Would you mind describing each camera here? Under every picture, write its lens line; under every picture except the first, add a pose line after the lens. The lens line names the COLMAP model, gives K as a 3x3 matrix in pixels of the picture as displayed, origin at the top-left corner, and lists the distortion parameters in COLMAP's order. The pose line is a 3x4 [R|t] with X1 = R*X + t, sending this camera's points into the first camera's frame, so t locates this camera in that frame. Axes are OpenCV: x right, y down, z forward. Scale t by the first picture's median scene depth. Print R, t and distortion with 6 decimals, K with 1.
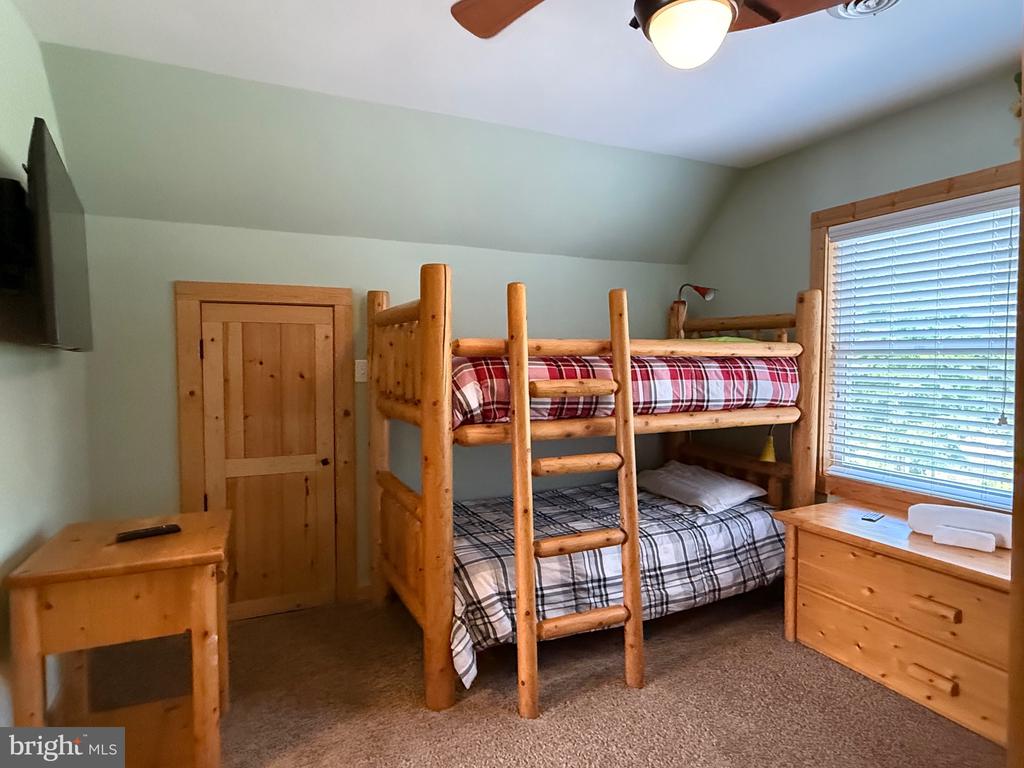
lens RADIAL K [[585.3, 0, 511.1], [0, 585.3, 383.8], [0, 0, 1]] dist [0.001938, 0.003239]
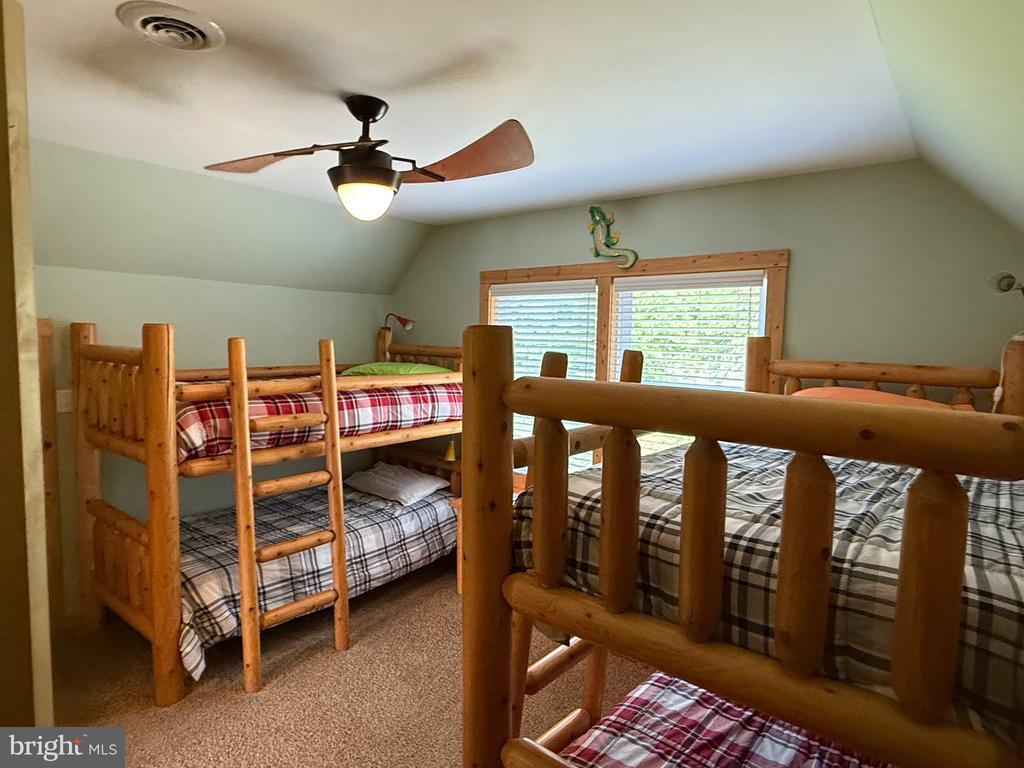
lens RADIAL K [[585.3, 0, 510.6], [0, 585.3, 381.9], [0, 0, 1]] dist [0.001938, 0.003239]
pose [[0.899159, -0.016374, 0.437315, -0.010386], [0.001384, 0.999401, 0.034574, -0.110807], [-0.437620, -0.030483, 0.898643, -0.287352]]
